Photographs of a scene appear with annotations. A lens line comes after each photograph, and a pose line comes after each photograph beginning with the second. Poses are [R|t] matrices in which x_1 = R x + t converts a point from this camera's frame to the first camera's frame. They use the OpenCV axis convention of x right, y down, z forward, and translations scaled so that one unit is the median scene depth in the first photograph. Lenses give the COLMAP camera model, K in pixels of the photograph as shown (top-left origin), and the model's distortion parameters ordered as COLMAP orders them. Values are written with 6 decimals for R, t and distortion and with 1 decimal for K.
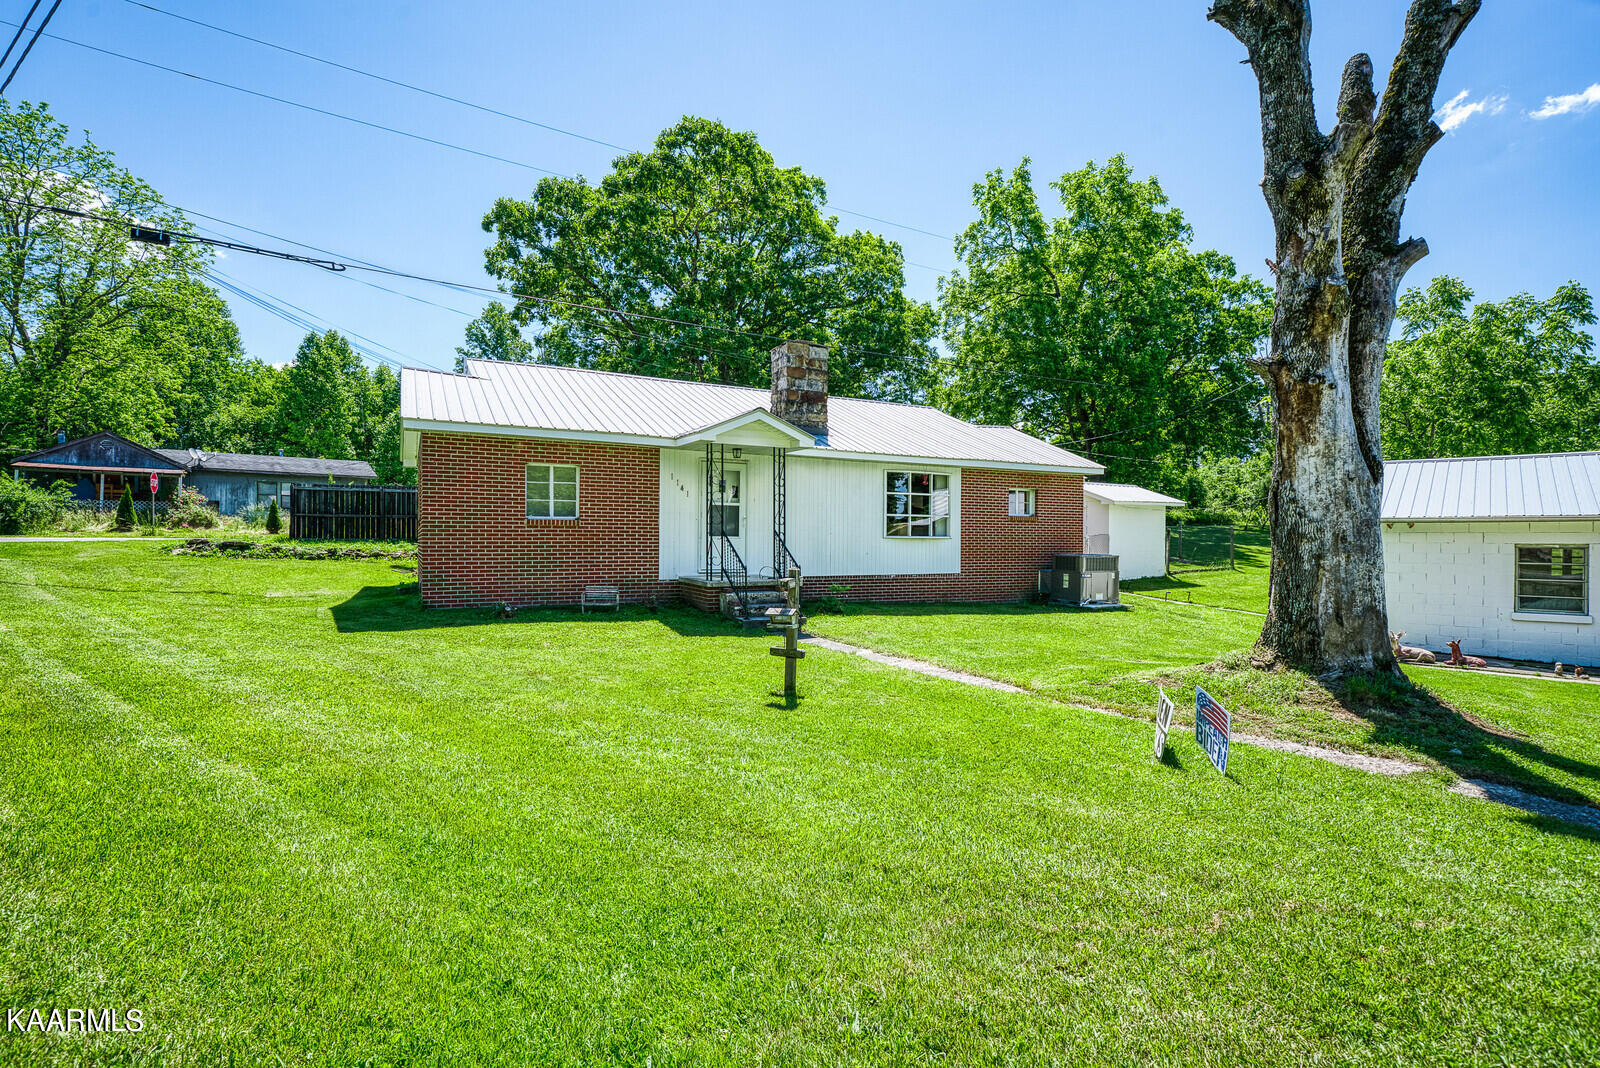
lens RADIAL K [[738.0, 0, 803.8], [0, 738.0, 541.2], [0, 0, 1]] dist [0.009701, -0.000049]
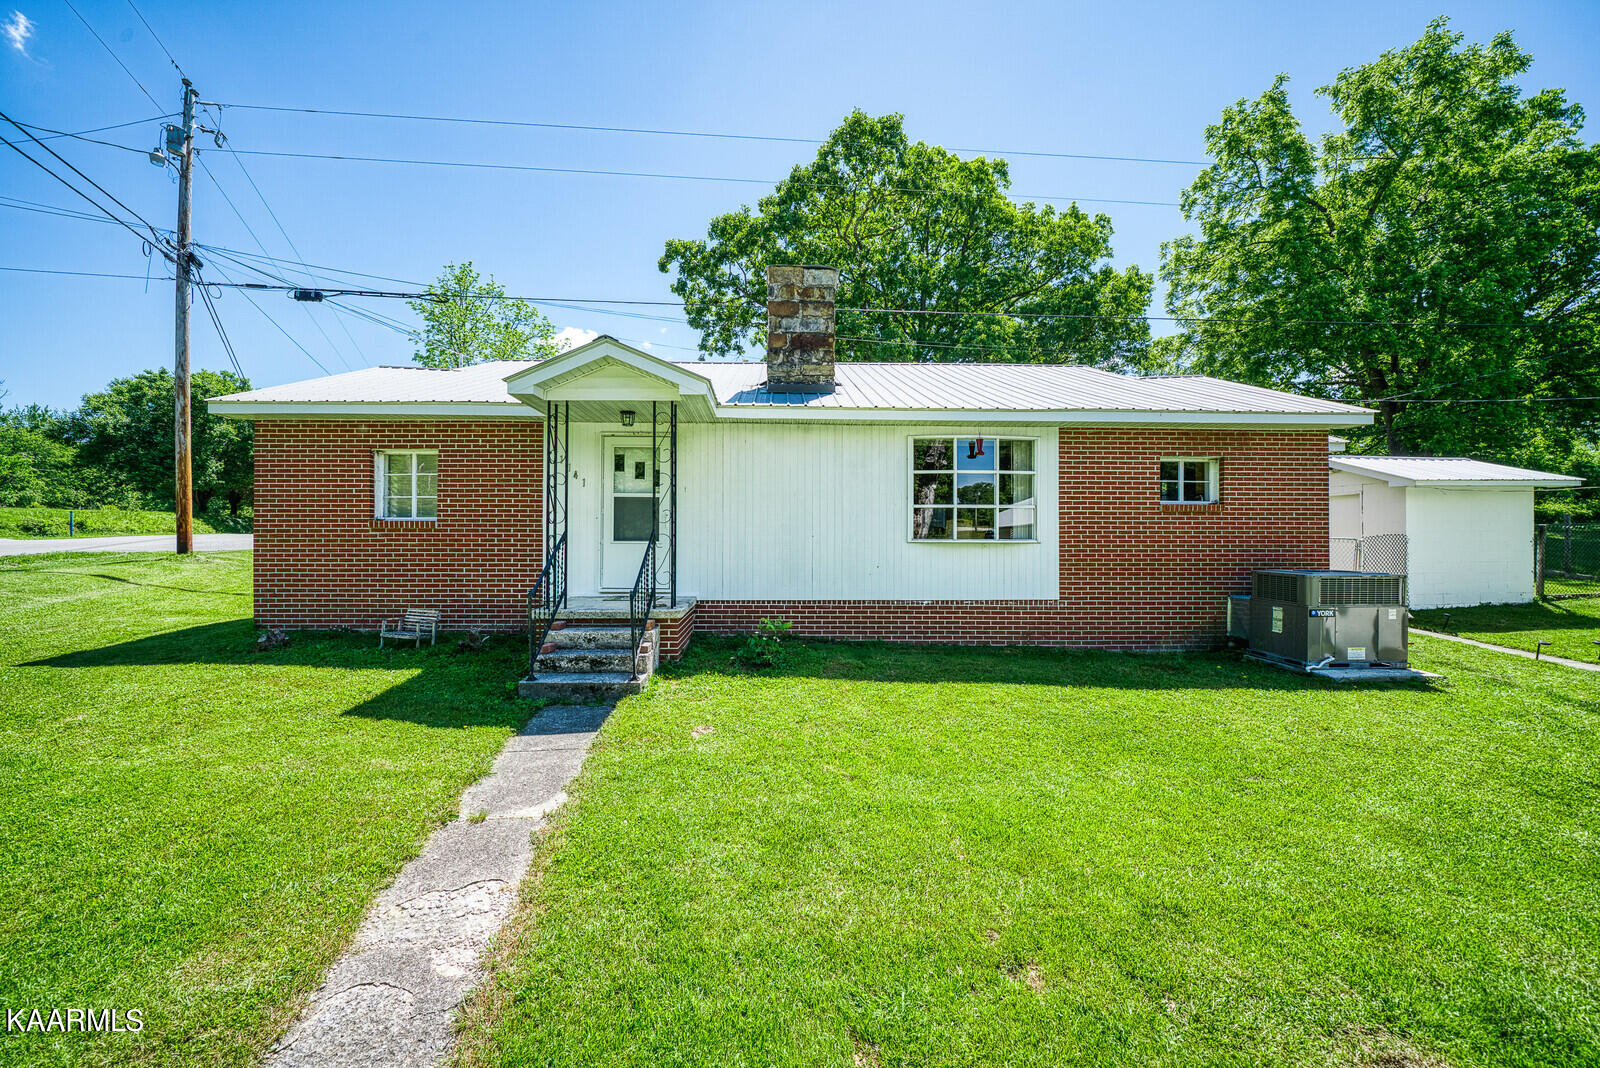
lens RADIAL K [[590.7, 0, 796.0], [0, 590.7, 538.4], [0, 0, 1]] dist [-0.010282, 0.002045]
pose [[0.902037, -0.006474, -0.431609, 0.104982], [0.002201, 0.999944, -0.010399, -0.001177], [0.431652, 0.008430, 0.902001, 0.215504]]
